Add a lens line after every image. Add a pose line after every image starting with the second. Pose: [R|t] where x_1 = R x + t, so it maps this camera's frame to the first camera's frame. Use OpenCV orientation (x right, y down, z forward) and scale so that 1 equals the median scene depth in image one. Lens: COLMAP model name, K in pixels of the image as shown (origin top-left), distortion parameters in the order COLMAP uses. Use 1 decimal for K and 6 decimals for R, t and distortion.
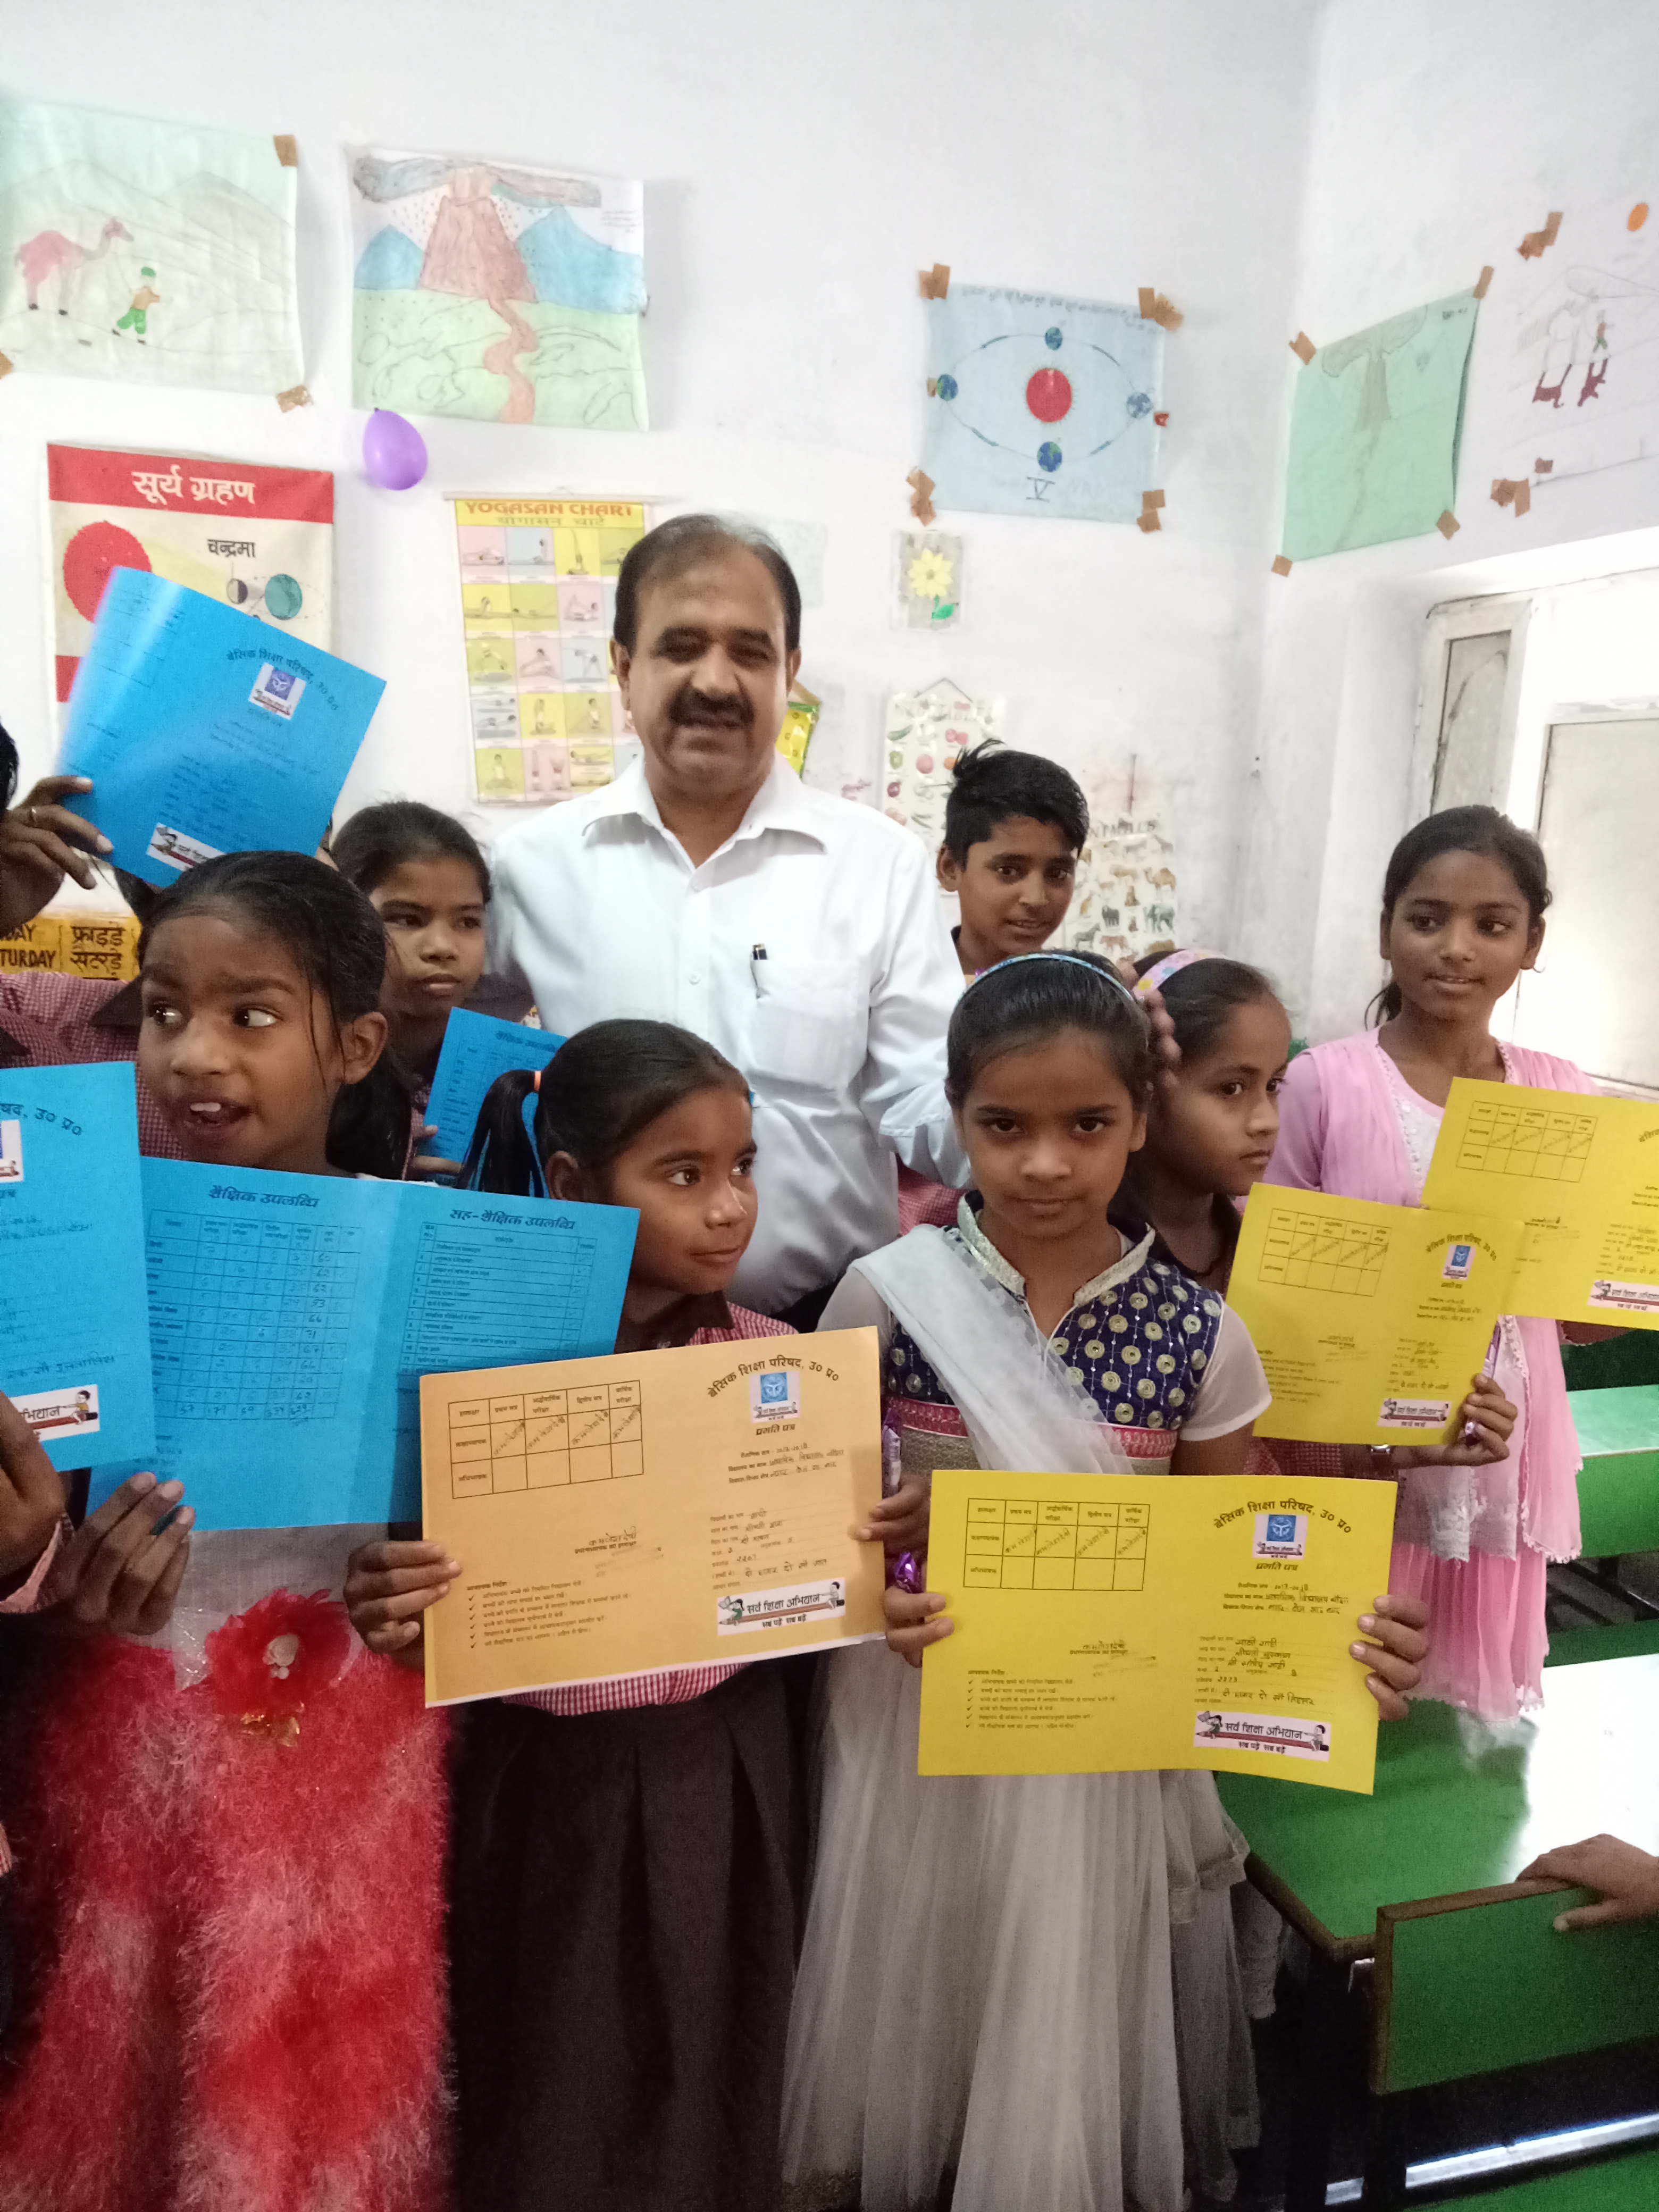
lens RADIAL K [[1576.9, 0, 822.7], [0, 1576.9, 1103.8], [0, 0, 1]] dist [0.021852, 0.001957]
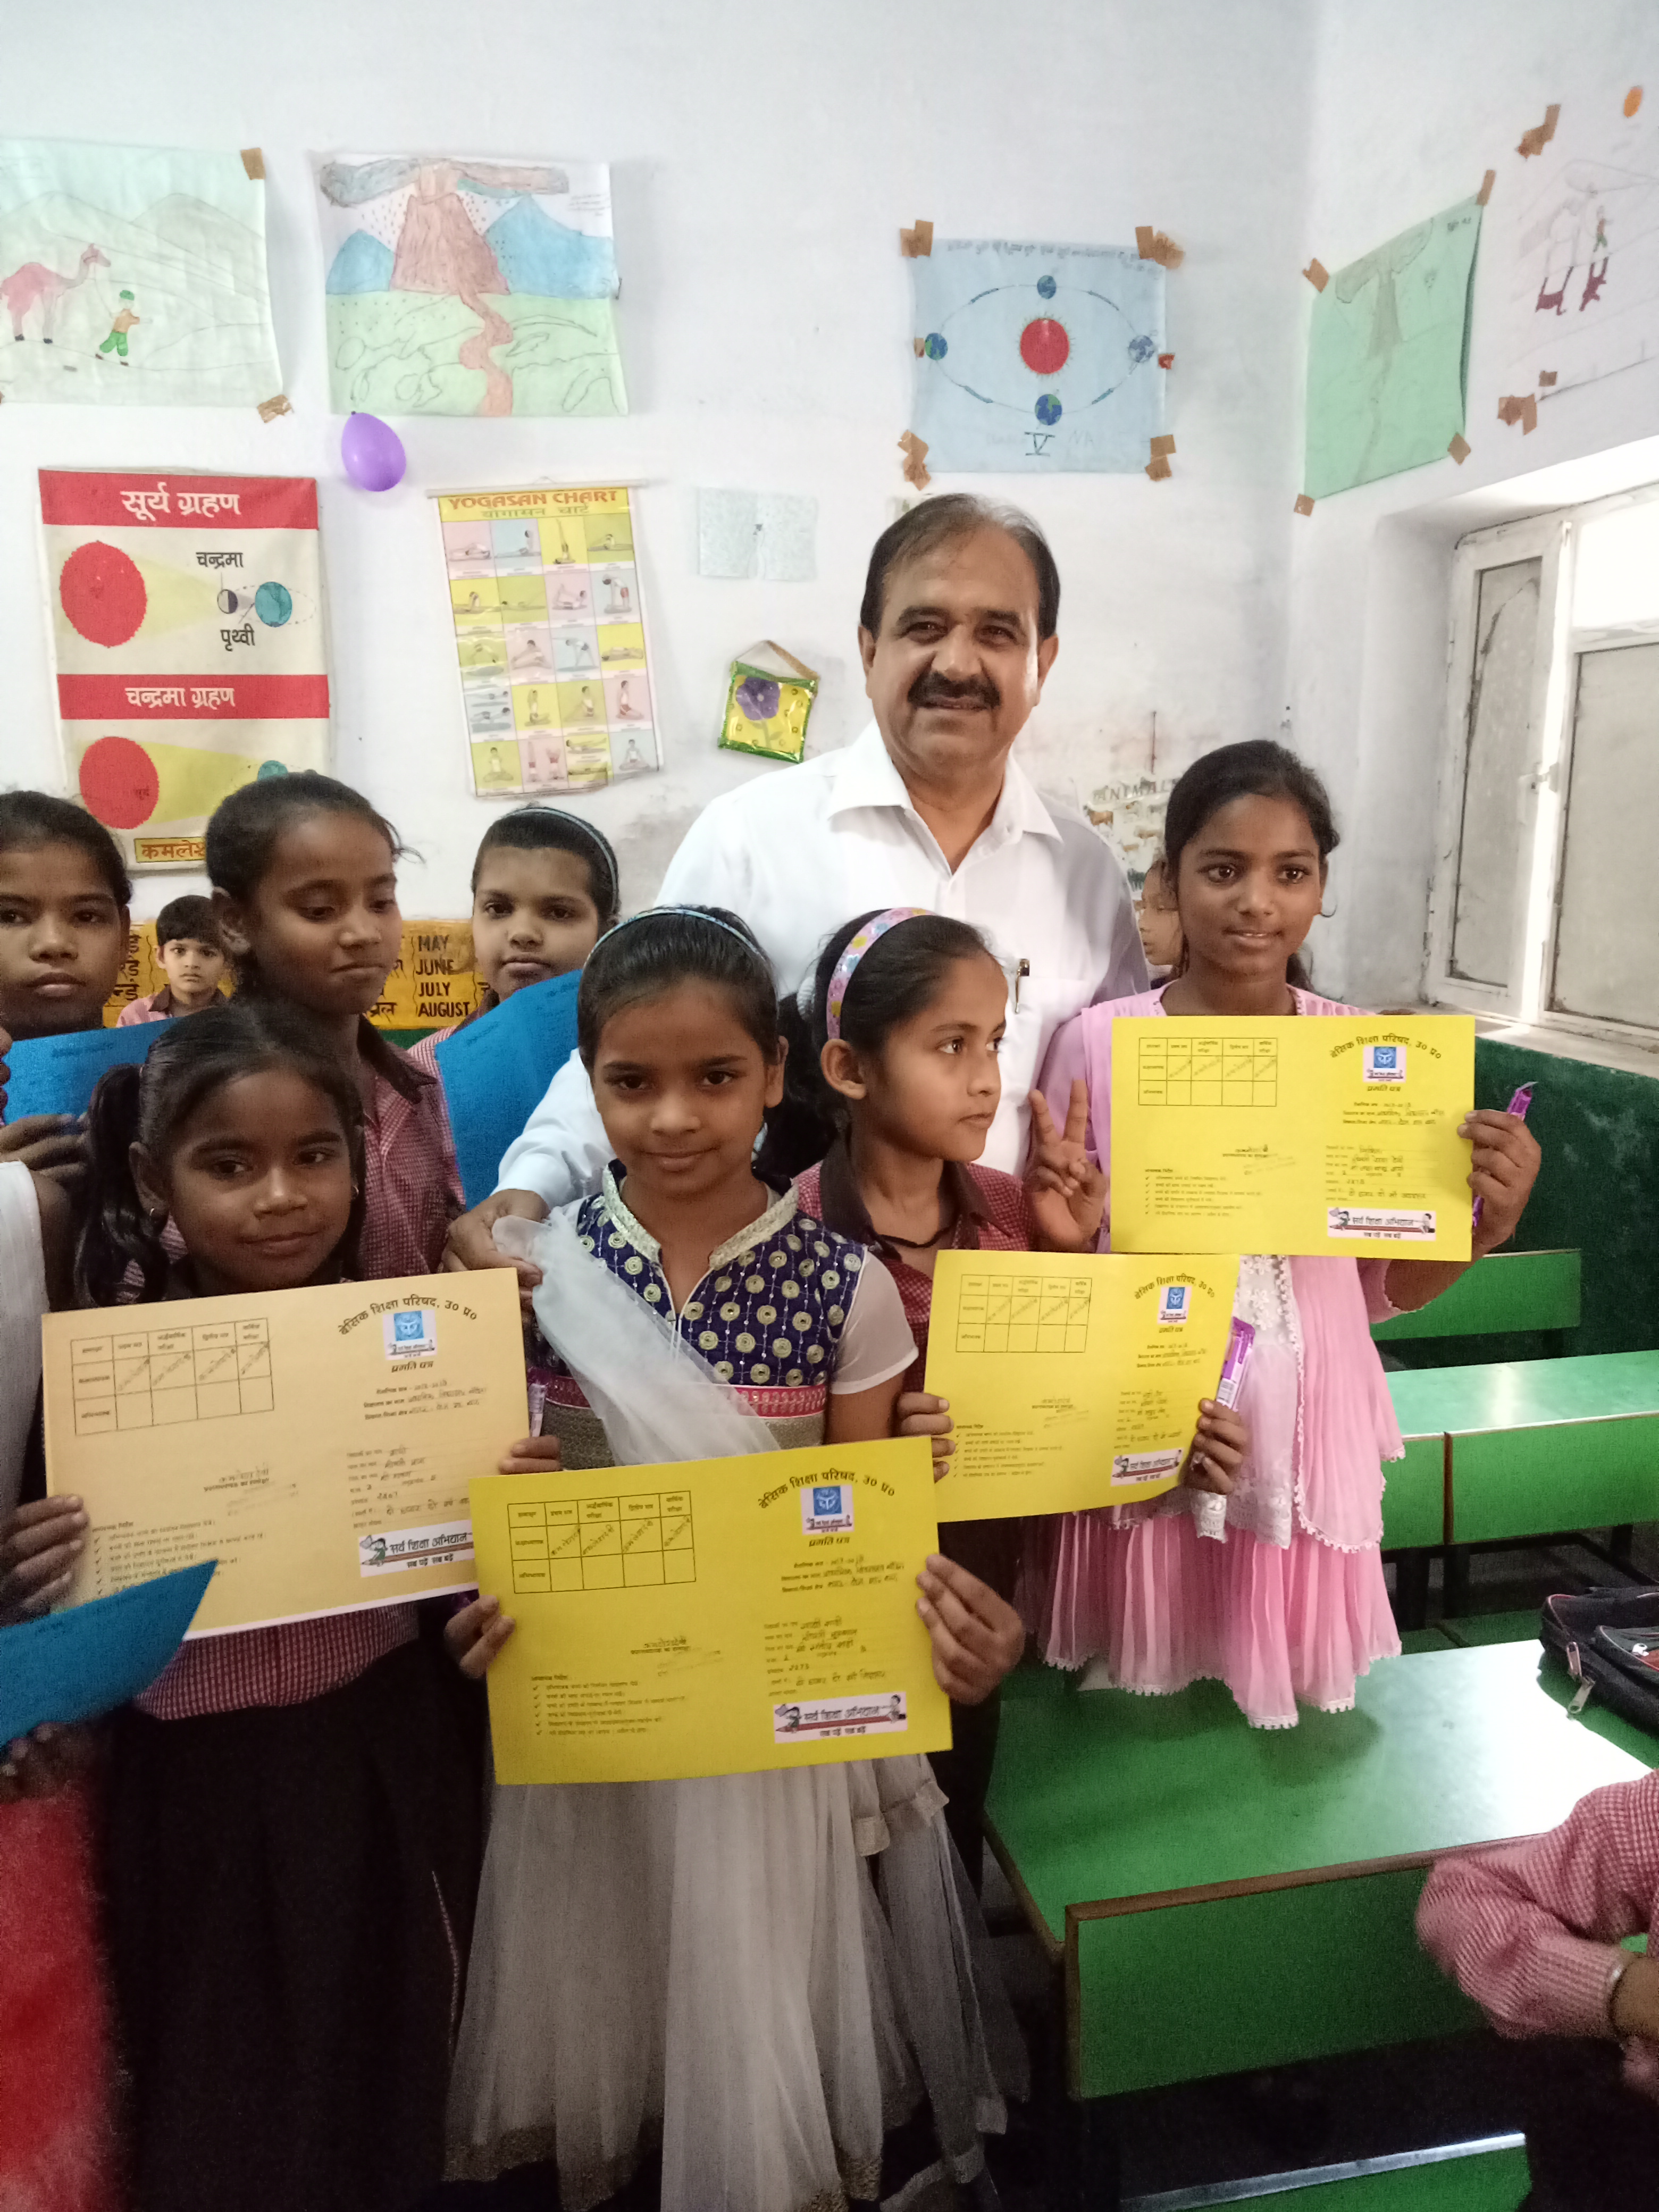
lens RADIAL K [[1576.9, 0, 832.4], [0, 1576.9, 1111.5], [0, 0, 1]] dist [0.021852, 0.001957]
pose [[0.994661, -0.033441, -0.097624, 0.105144], [0.034724, 0.999331, 0.011467, 0.007923], [0.097175, -0.014795, 0.995157, 0.012084]]
